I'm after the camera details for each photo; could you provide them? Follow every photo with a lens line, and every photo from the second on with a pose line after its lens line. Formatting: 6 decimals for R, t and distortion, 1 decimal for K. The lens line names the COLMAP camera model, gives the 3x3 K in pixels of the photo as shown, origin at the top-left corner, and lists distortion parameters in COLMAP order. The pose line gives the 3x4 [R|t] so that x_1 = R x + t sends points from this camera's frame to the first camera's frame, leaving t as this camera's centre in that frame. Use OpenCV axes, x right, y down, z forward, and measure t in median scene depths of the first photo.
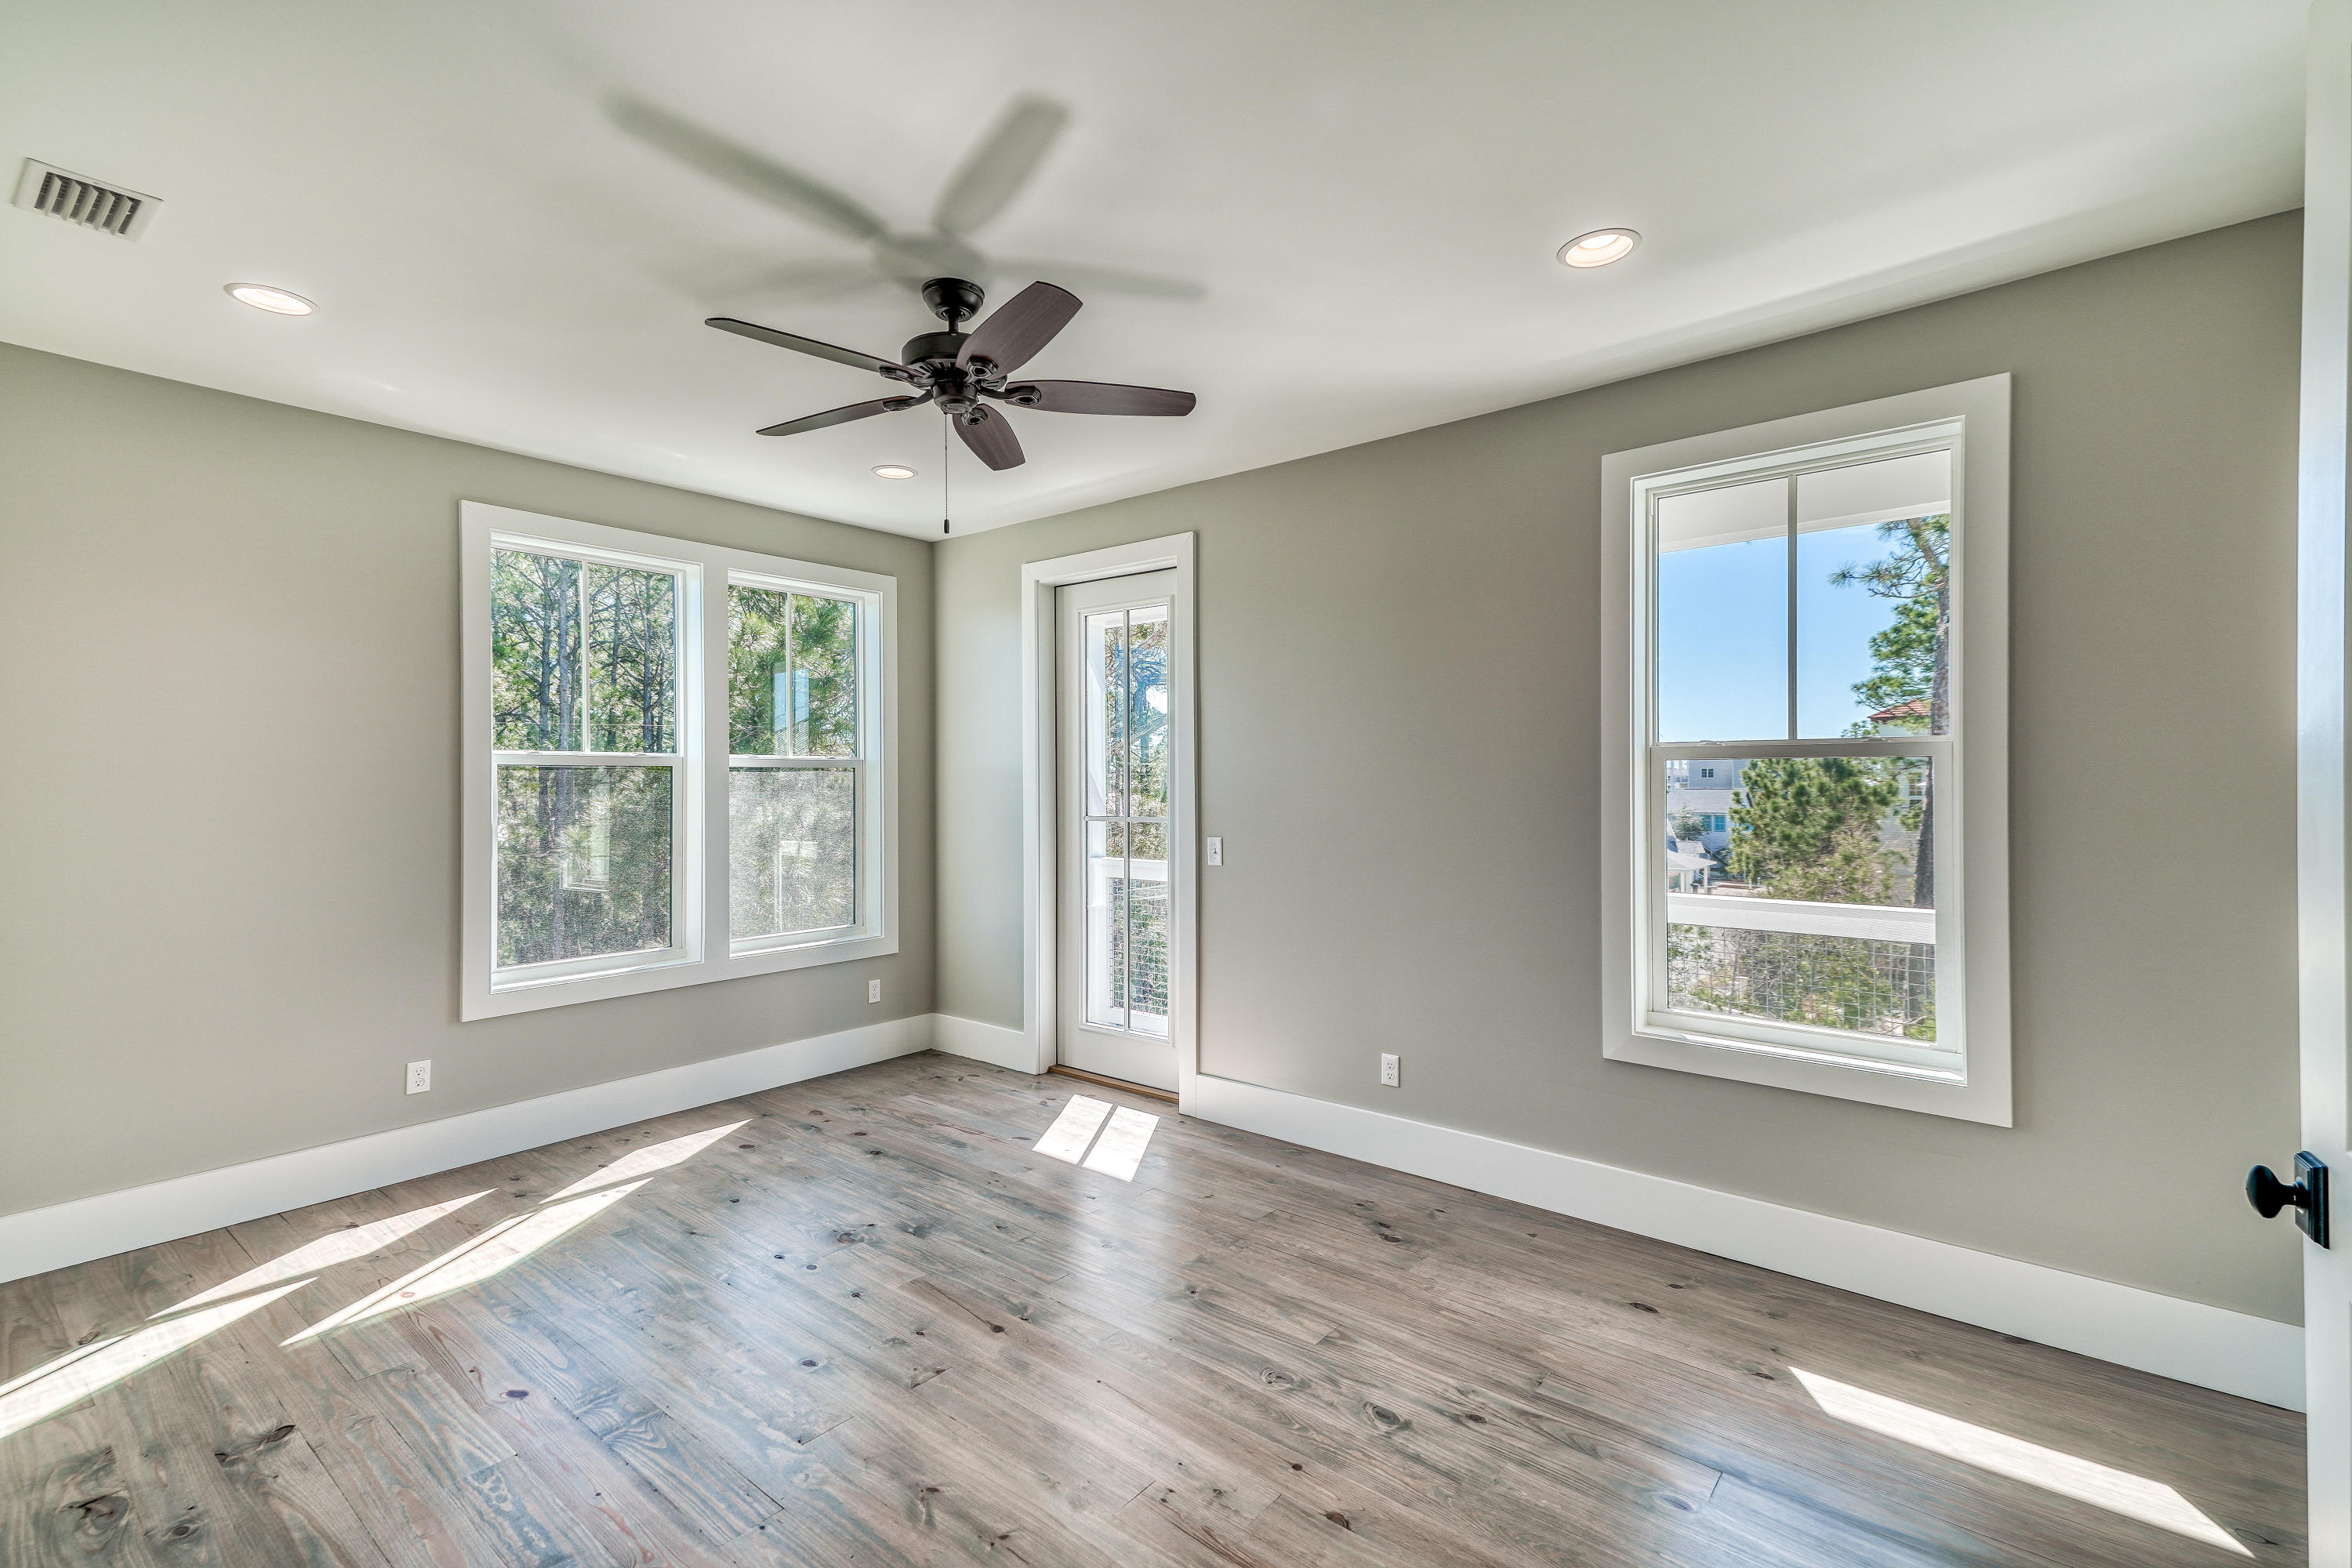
lens RADIAL K [[1058.5, 0, 1169.4], [0, 1058.5, 783.7], [0, 0, 1]] dist [0.046576, -0.003982]
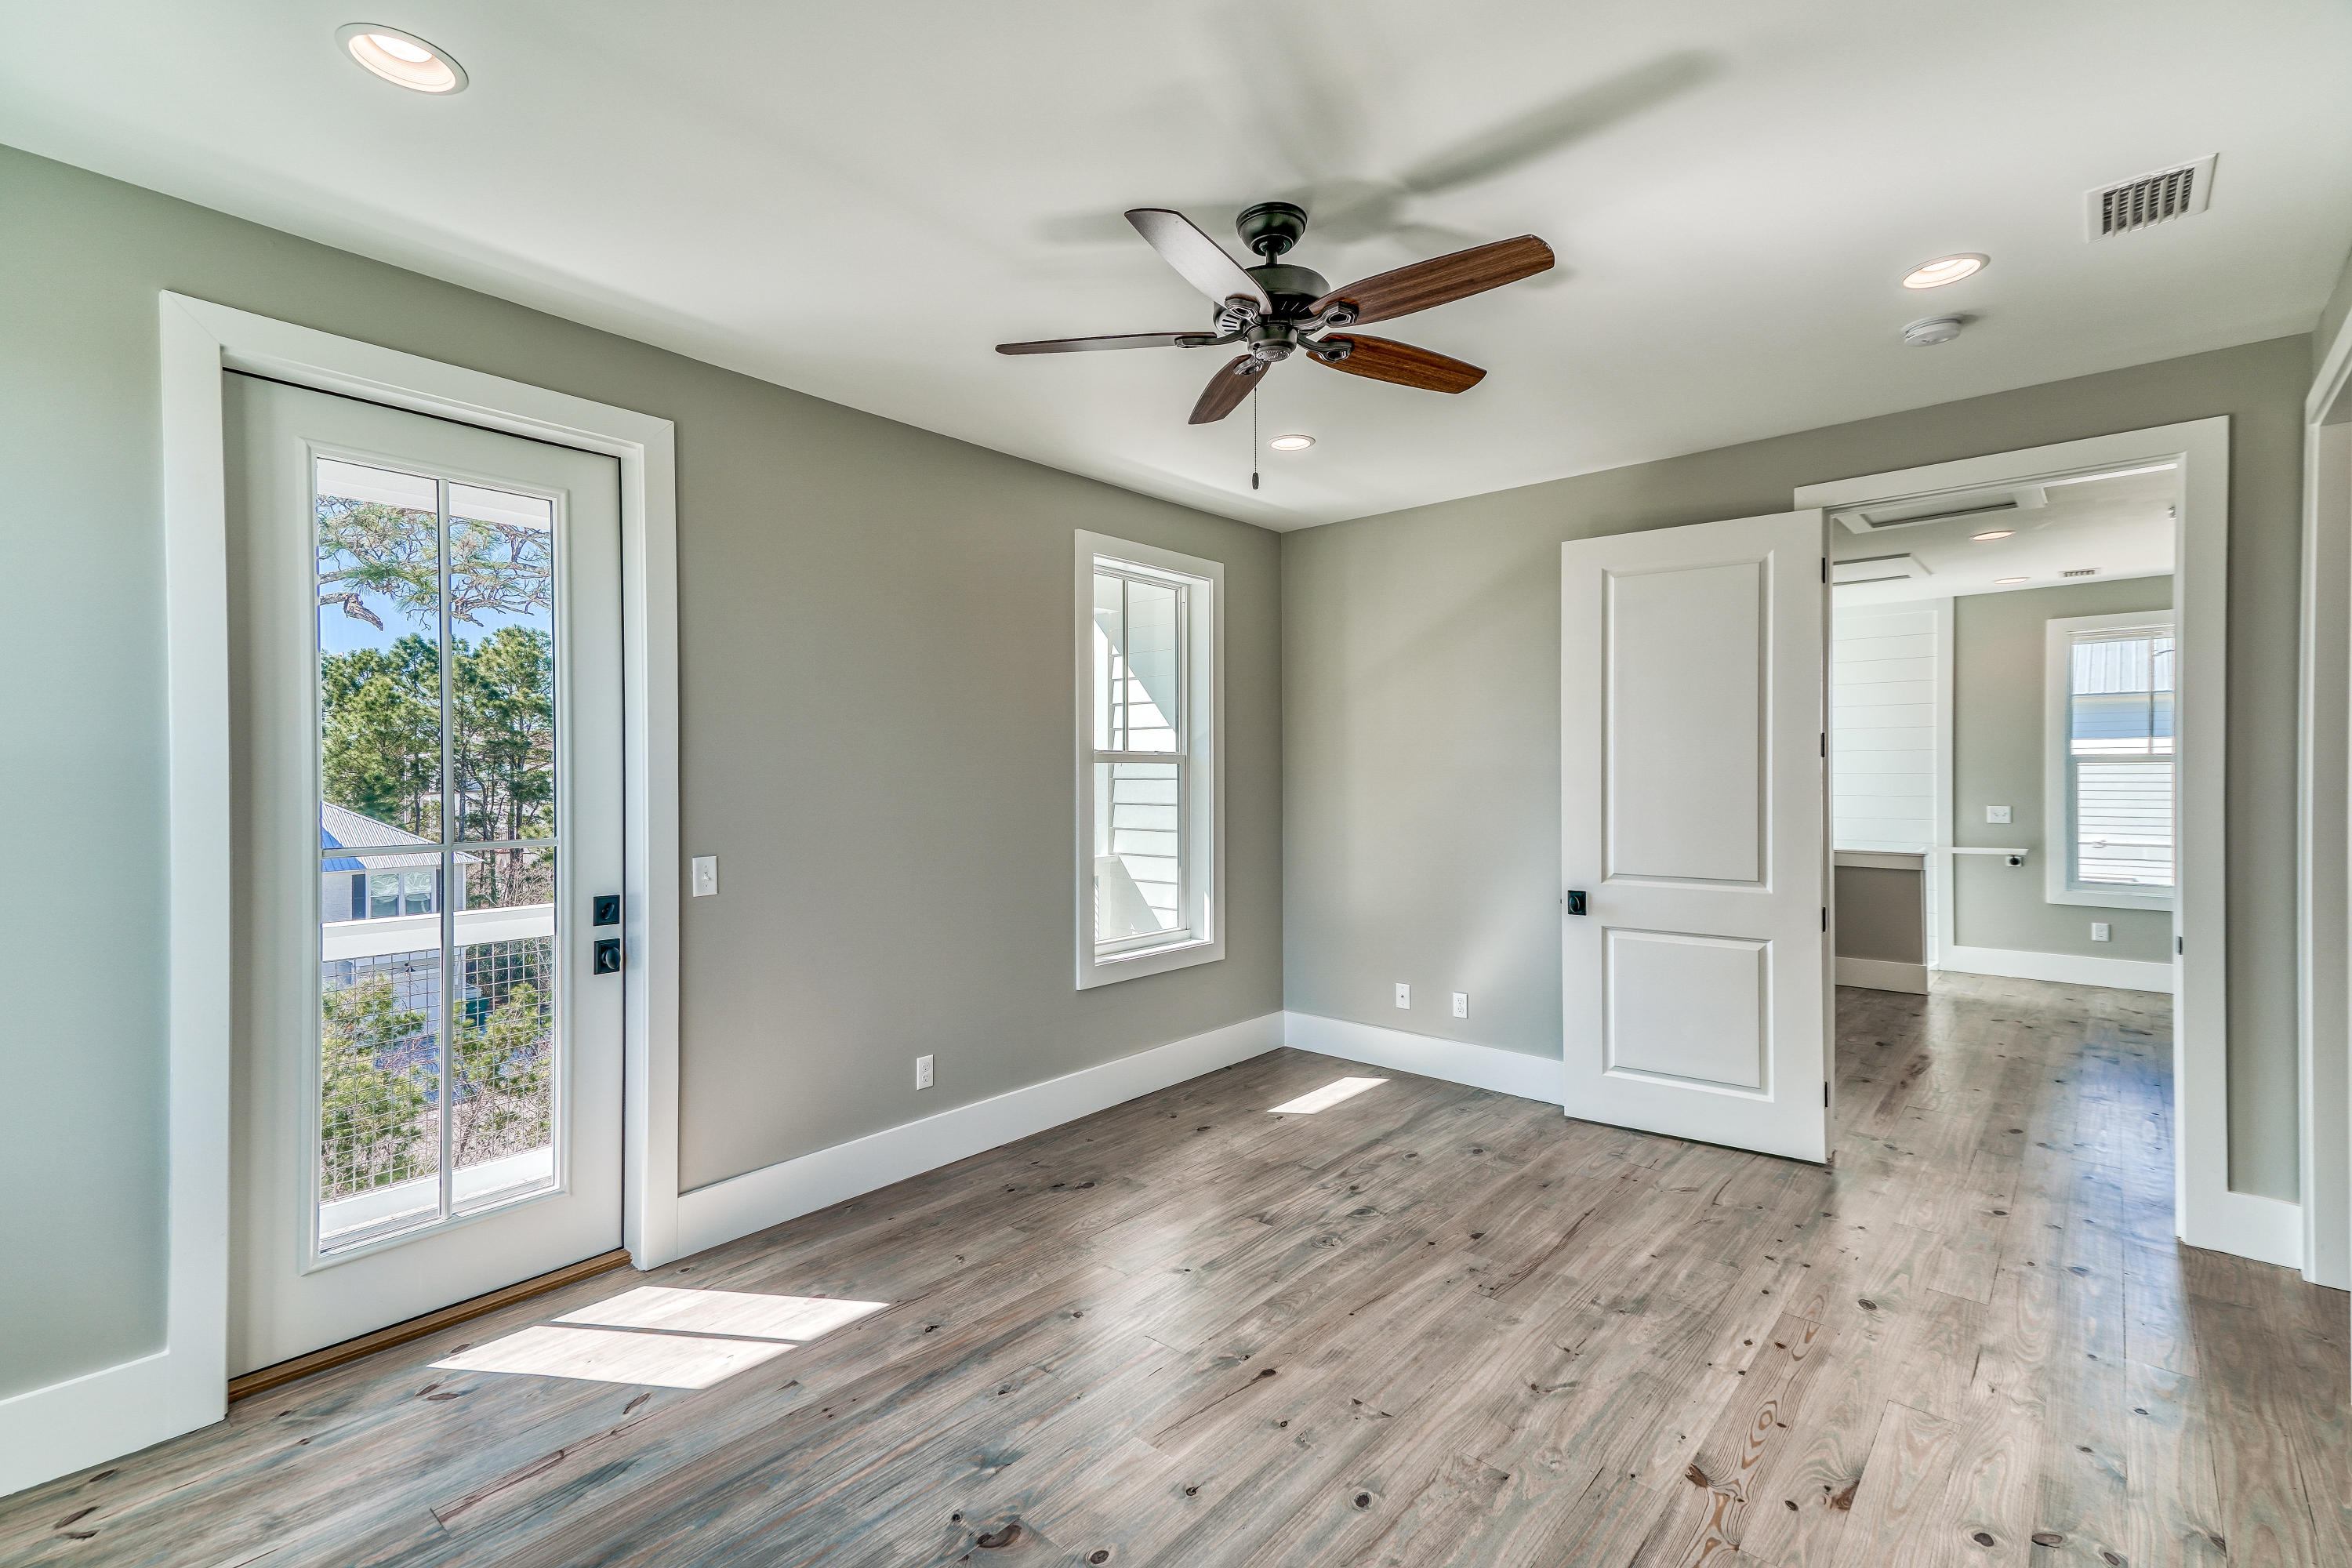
lens RADIAL K [[1058.5, 0, 1146.5], [0, 1058.5, 782.8], [0, 0, 1]] dist [0.046576, -0.003982]
pose [[0.036829, -0.005958, 0.999304, -0.906540], [0.008516, 0.999948, 0.005648, -0.002721], [-0.999285, 0.008302, 0.036877, 0.893912]]
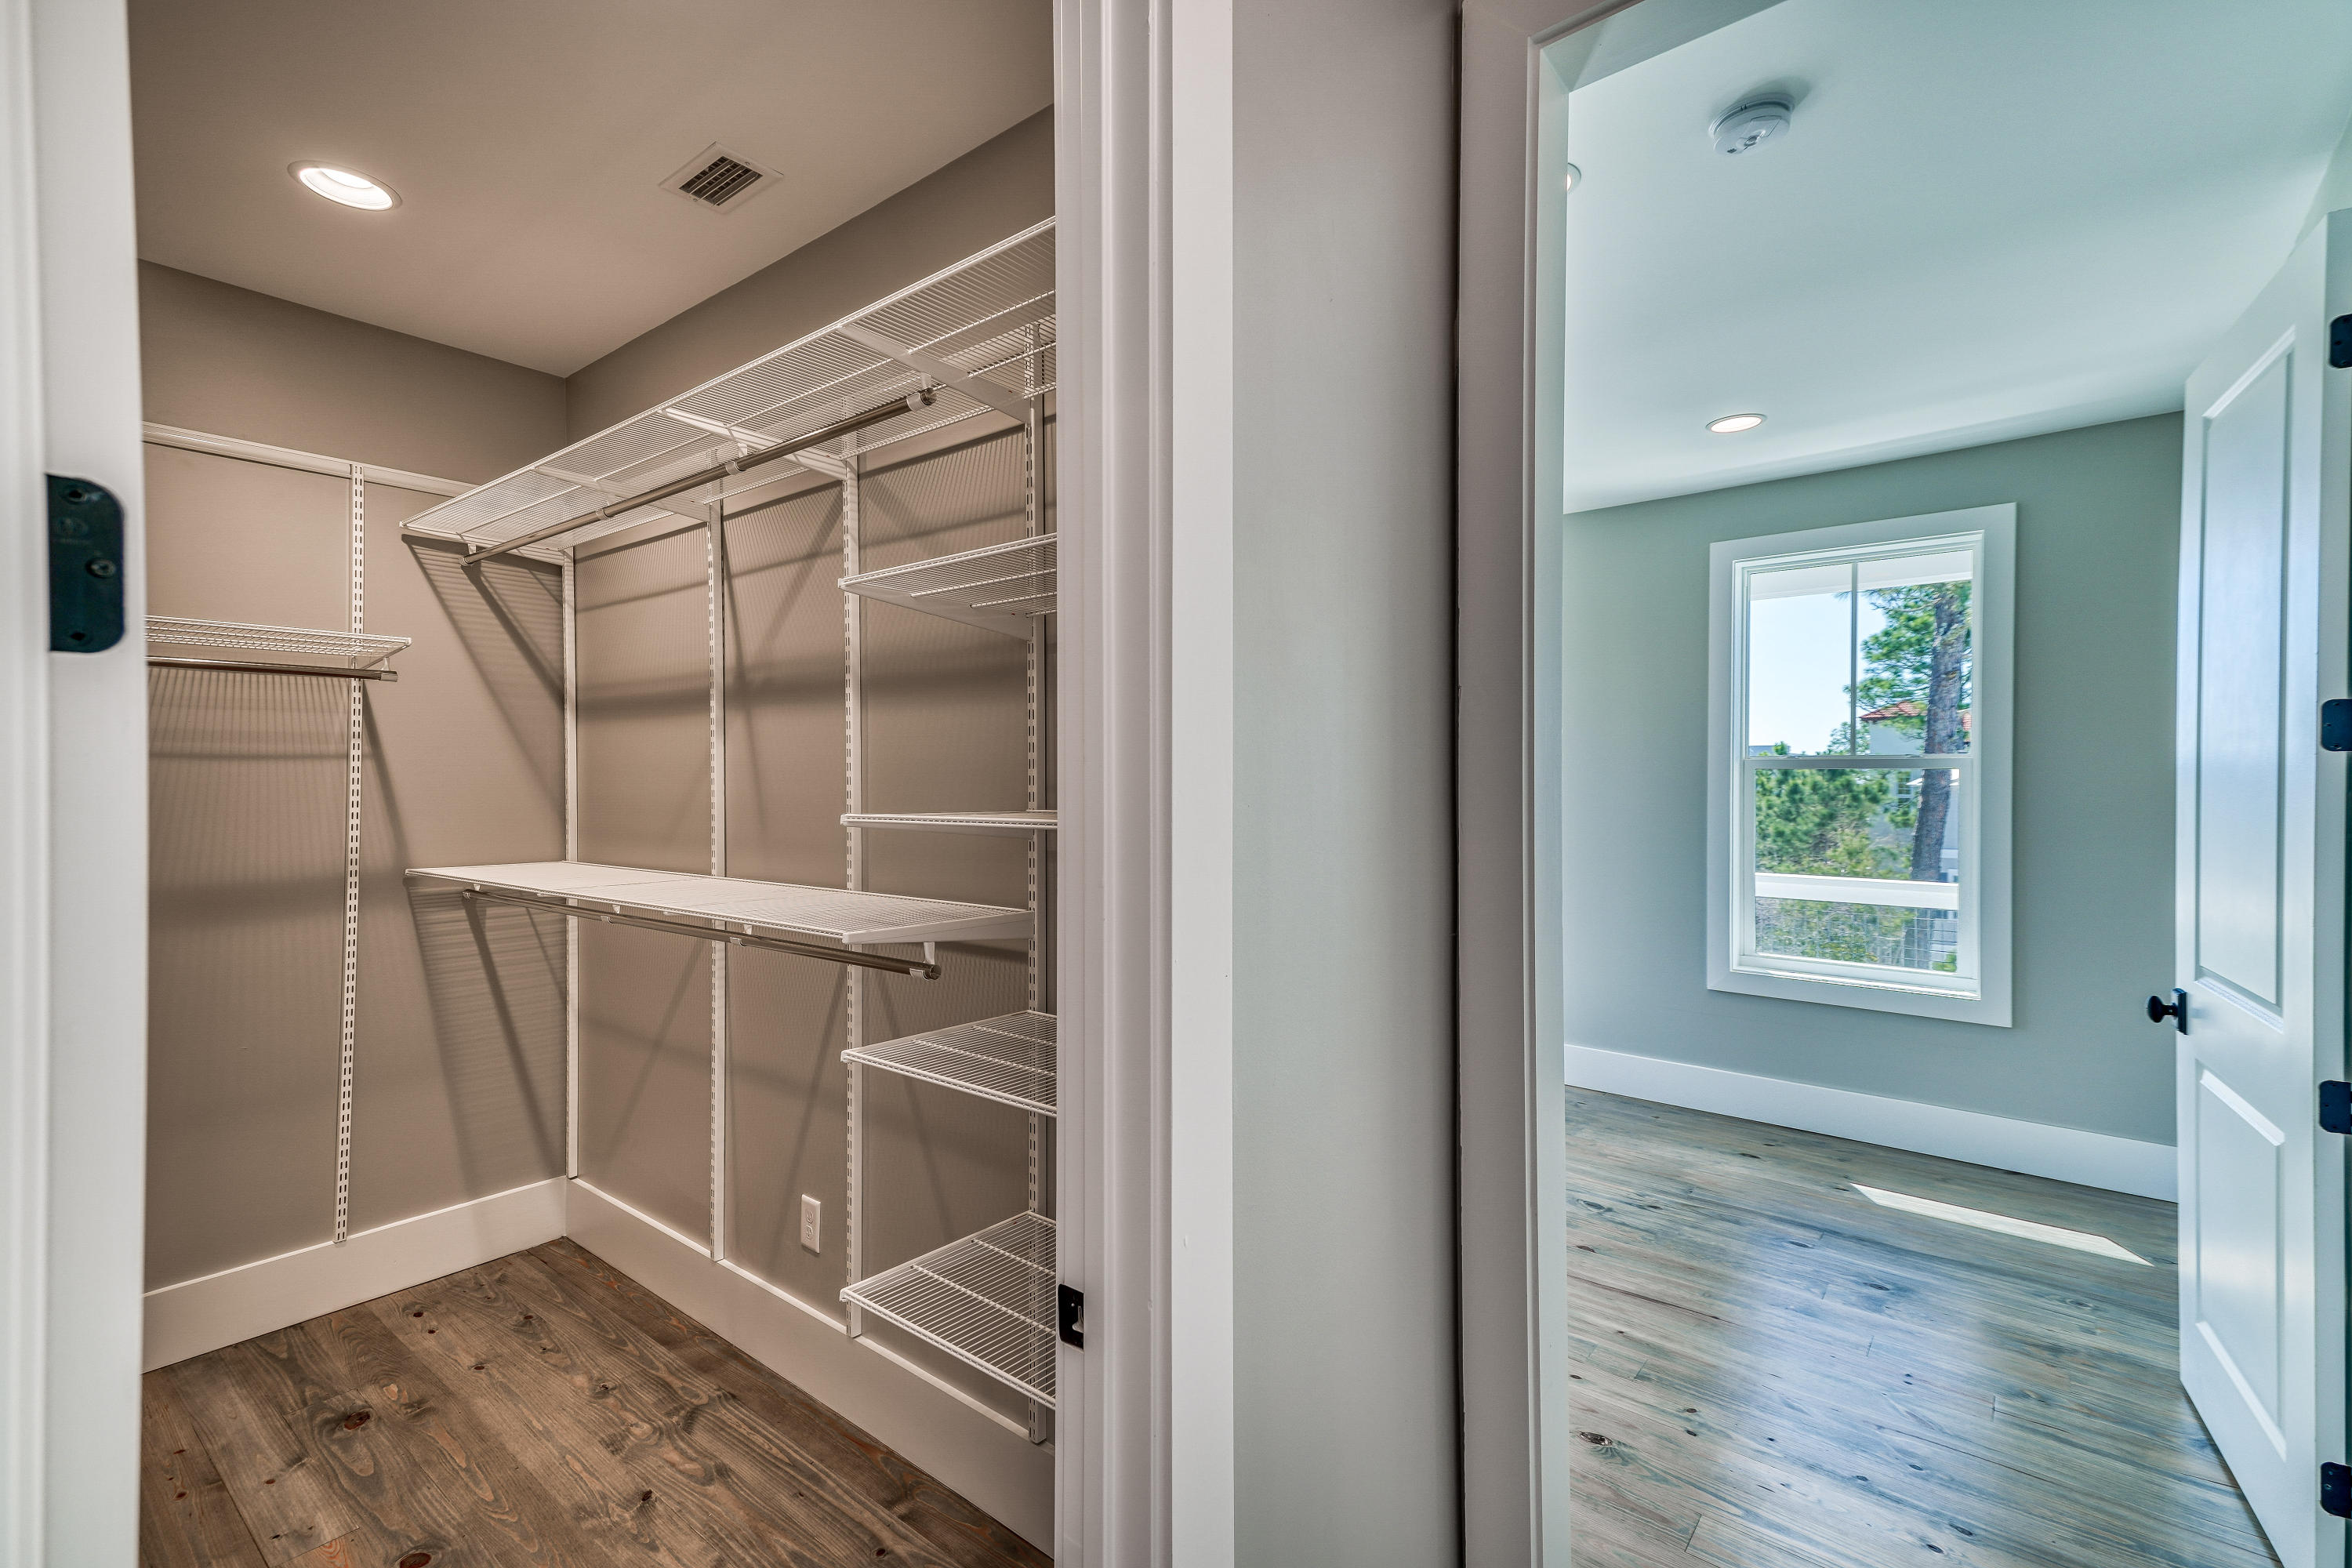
lens RADIAL K [[1058.5, 0, 1159.2], [0, 1058.5, 786.8], [0, 0, 1]] dist [0.046576, -0.003982]
pose [[0.999985, 0.004241, 0.003333, -0.302302], [-0.004266, 0.999963, 0.007481, -0.006931], [-0.003301, -0.007495, 0.999966, -0.363513]]
